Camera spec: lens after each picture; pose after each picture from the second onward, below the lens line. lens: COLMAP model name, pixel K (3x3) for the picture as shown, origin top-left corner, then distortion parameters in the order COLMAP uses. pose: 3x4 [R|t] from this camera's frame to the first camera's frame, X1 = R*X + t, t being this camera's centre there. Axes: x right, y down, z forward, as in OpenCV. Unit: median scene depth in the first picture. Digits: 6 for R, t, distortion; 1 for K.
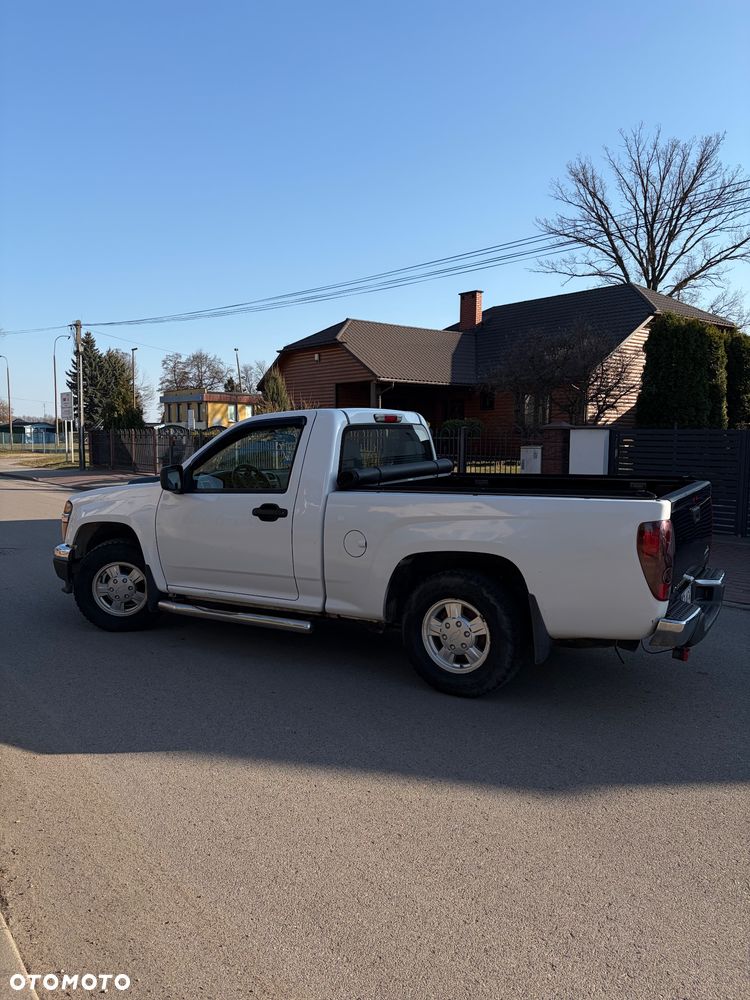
lens RADIAL K [[742.3, 0, 375.0], [0, 742.3, 500.0], [0, 0, 1]] dist [0.176215, -0.532003]
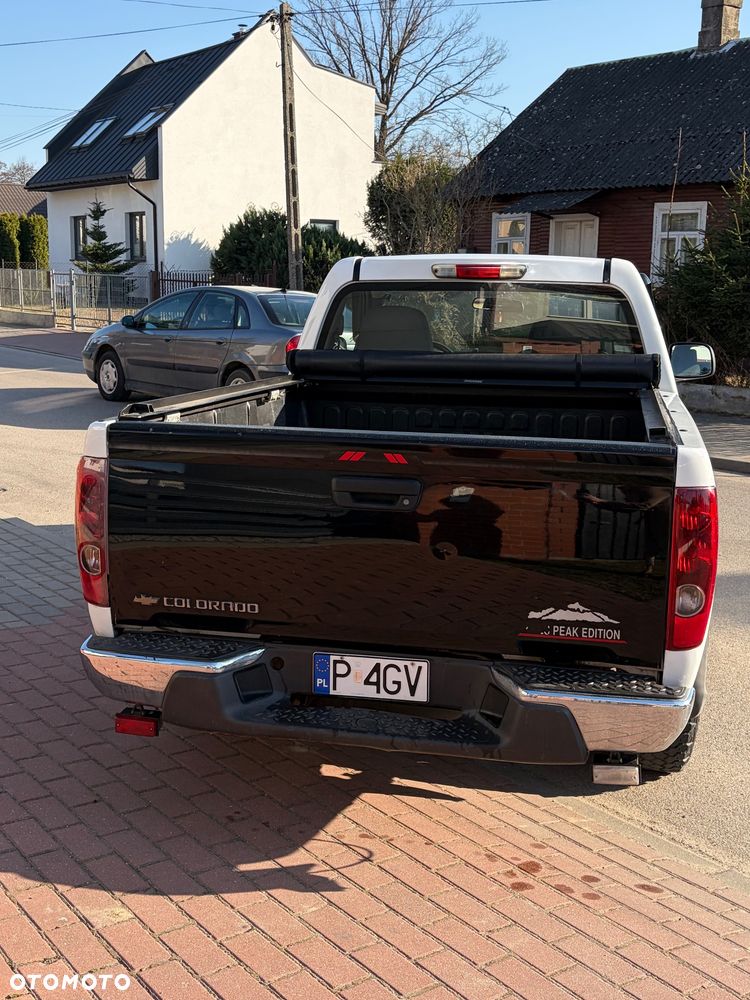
lens RADIAL K [[1144.6, 0, 375.0], [0, 1144.6, 500.0], [0, 0, 1]] dist [0.252091, -0.896039]
pose [[0.333705, 0.181319, -0.925075, 0.920976], [-0.112725, 0.981961, 0.151805, -0.068588], [0.935914, 0.053621, 0.348124, 0.677120]]
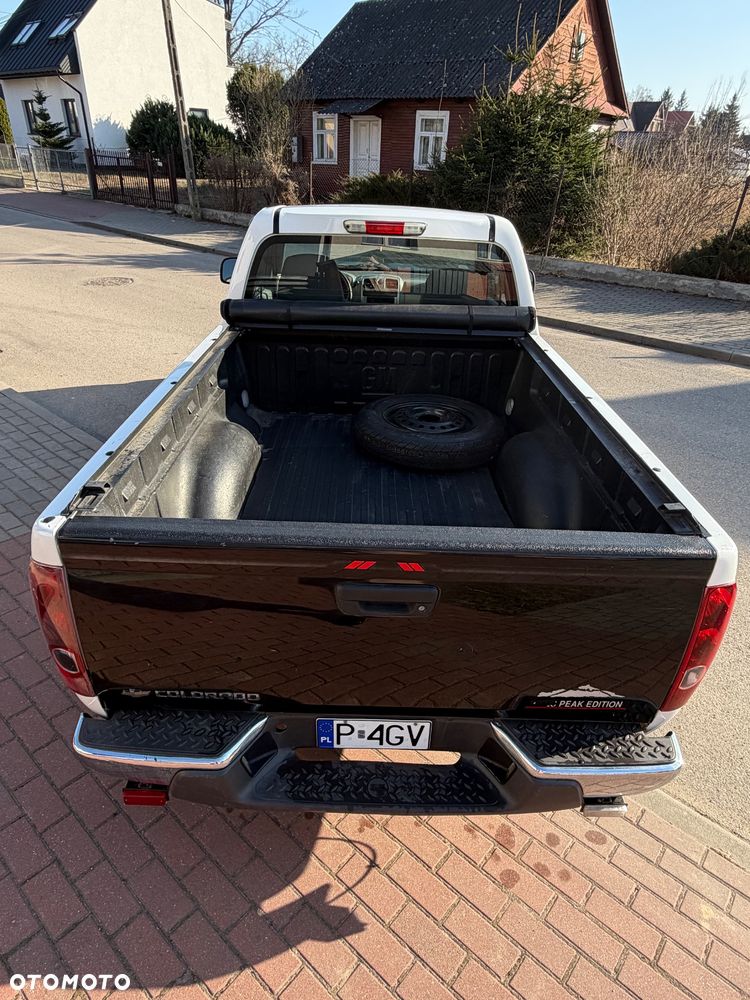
lens RADIAL K [[599.1, 0, 371.6], [0, 599.1, 497.2], [0, 0, 1]] dist [0.004675, 0.000048]
pose [[0.514279, 0.443872, -0.733821, 0.554398], [-0.122910, 0.884960, 0.449154, -0.147968], [0.848770, -0.140797, 0.509673, 0.741716]]
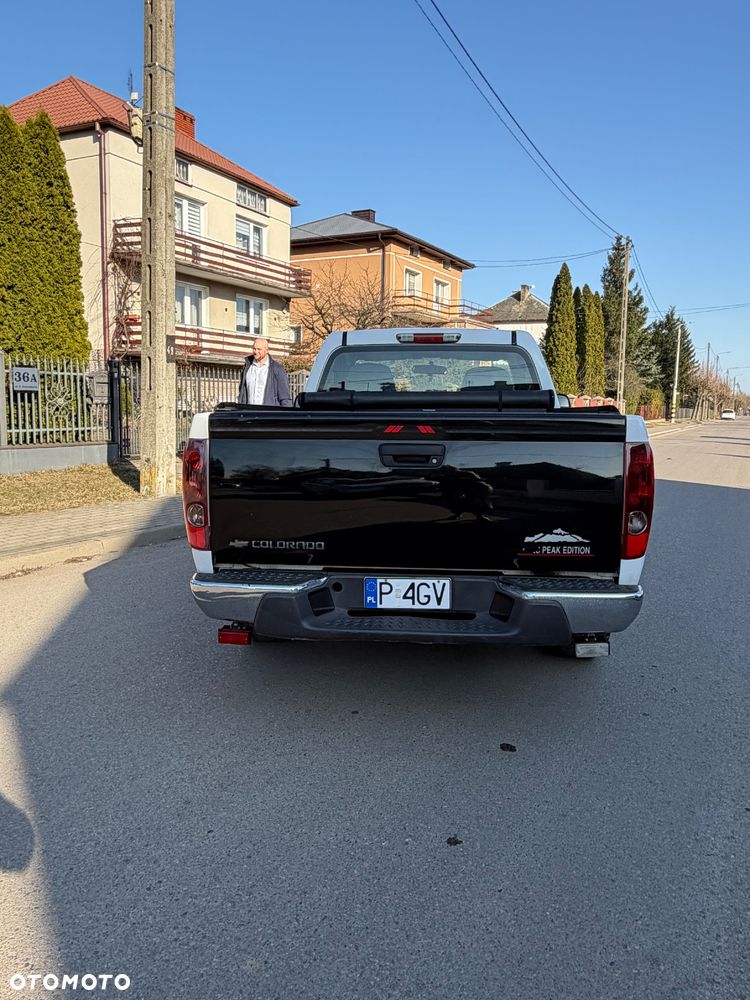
lens RADIAL K [[744.6, 0, 375.0], [0, 744.6, 500.0], [0, 0, 1]] dist [0.022279, 0.005767]
pose [[0.433156, 0.119848, -0.893316, 0.837116], [-0.093292, 0.991758, 0.087819, 0.004517], [0.896478, 0.045300, 0.440767, 0.629432]]
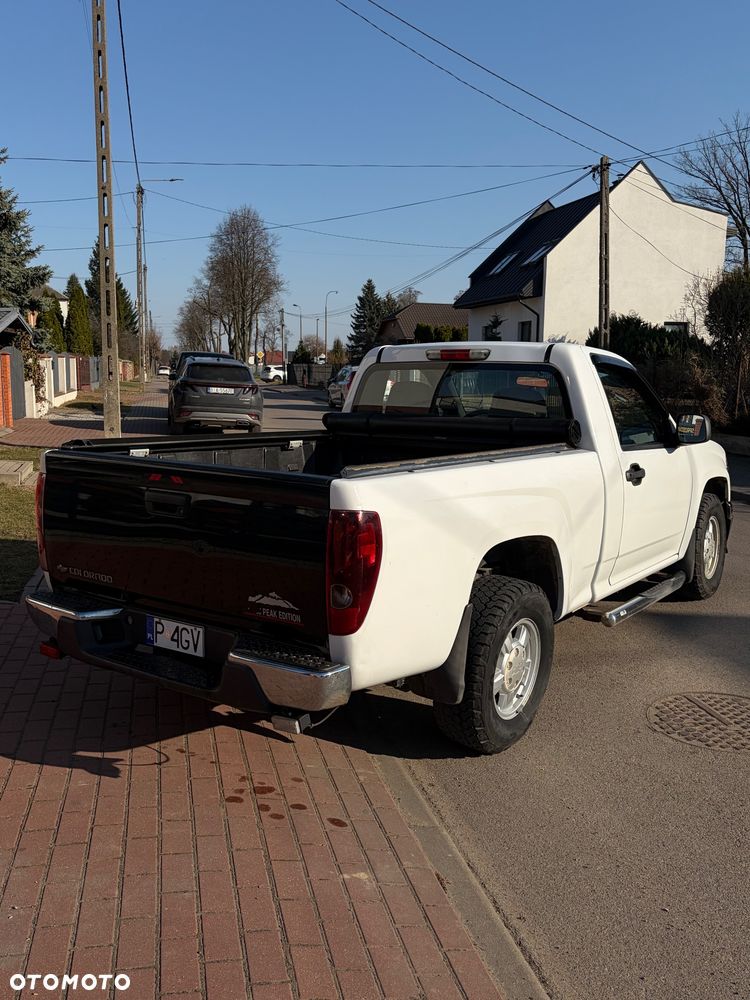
lens RADIAL K [[885.2, 0, 373.6], [0, 885.2, 493.7], [0, 0, 1]] dist [0.164869, -0.496208]
pose [[-0.070381, 0.138784, -0.987819, 1.007668], [-0.111399, 0.982986, 0.146042, -0.102000], [0.991280, 0.120320, -0.053723, 1.065618]]
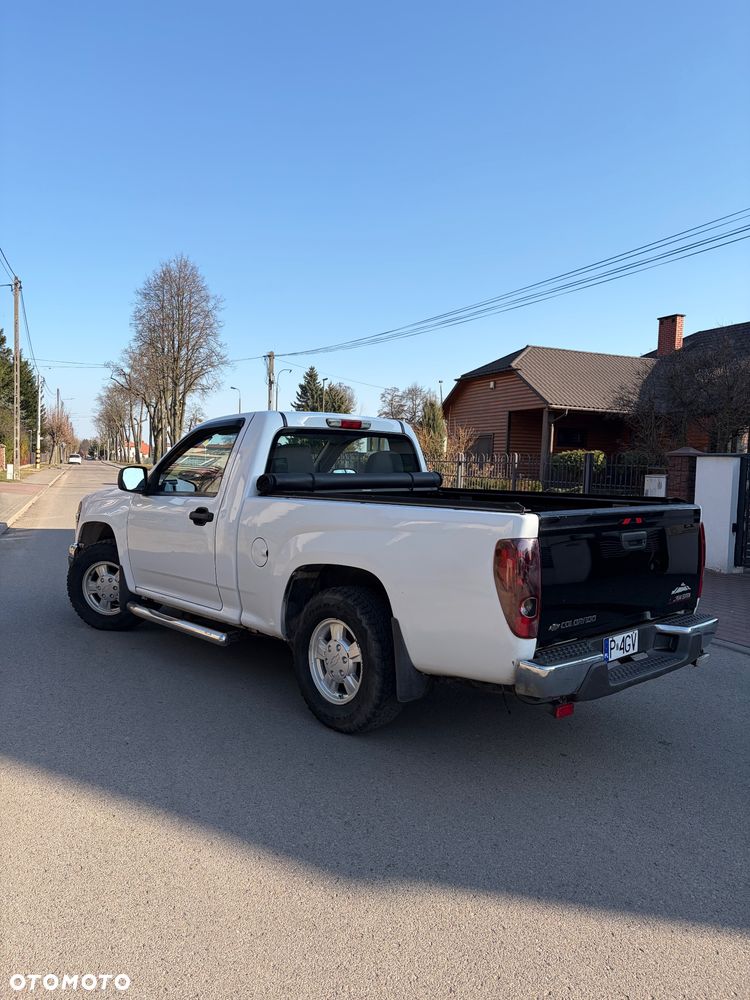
lens RADIAL K [[742.3, 0, 375.0], [0, 742.3, 500.0], [0, 0, 1]] dist [0.176215, -0.532003]
pose [[0.959374, 0.042570, -0.278908, 0.338307], [-0.054490, 0.997896, -0.035124, 0.017152], [0.276826, 0.048894, 0.959675, 0.131636]]
